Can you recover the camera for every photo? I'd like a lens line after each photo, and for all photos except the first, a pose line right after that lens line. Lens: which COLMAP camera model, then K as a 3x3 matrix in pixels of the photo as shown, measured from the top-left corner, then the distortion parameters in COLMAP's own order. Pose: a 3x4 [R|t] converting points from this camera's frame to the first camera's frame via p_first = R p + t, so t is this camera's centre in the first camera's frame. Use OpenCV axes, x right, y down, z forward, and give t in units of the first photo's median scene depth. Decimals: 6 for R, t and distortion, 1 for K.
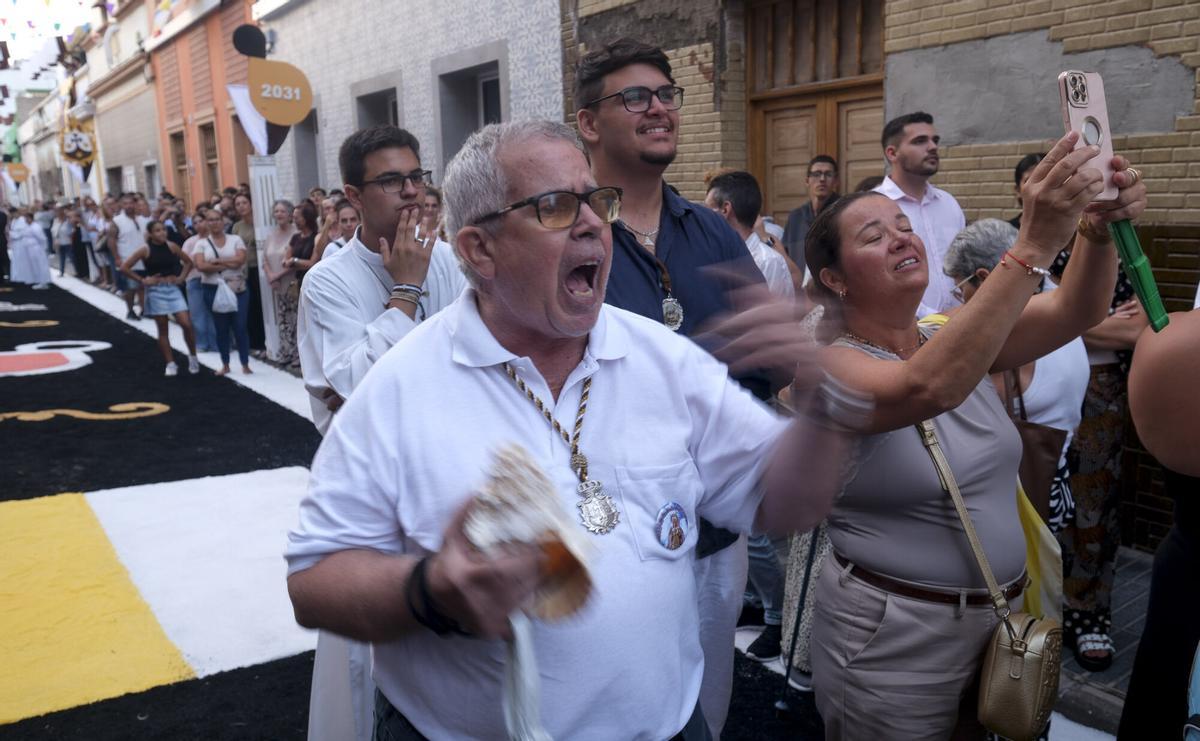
lens RADIAL K [[1032.9, 0, 600.0], [0, 1032.9, 370.5], [0, 0, 1]] dist [0.001077, 0.001401]
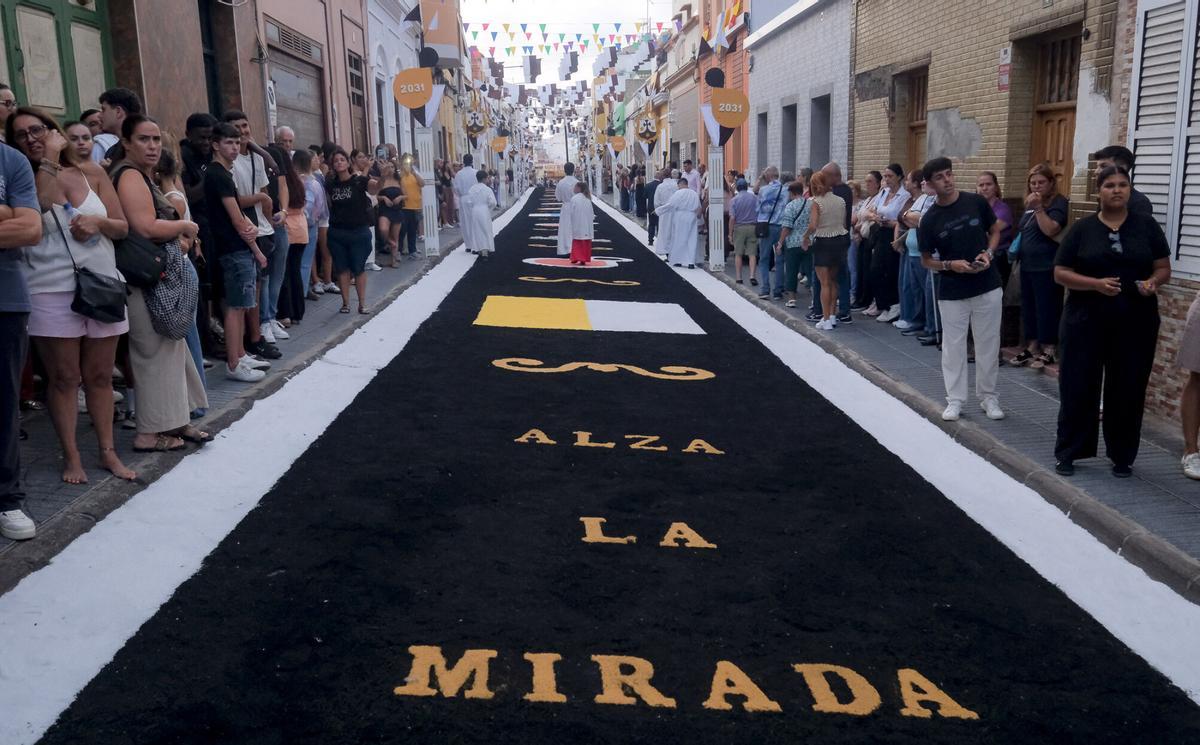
lens RADIAL K [[1032.9, 0, 600.0], [0, 1032.9, 372.5], [0, 0, 1]] dist [0.001077, 0.001401]
pose [[0.860716, 0.108625, -0.497362, 0.159592], [-0.091313, 0.994068, 0.059084, 0.029974], [0.500830, -0.005439, 0.865529, -0.223719]]
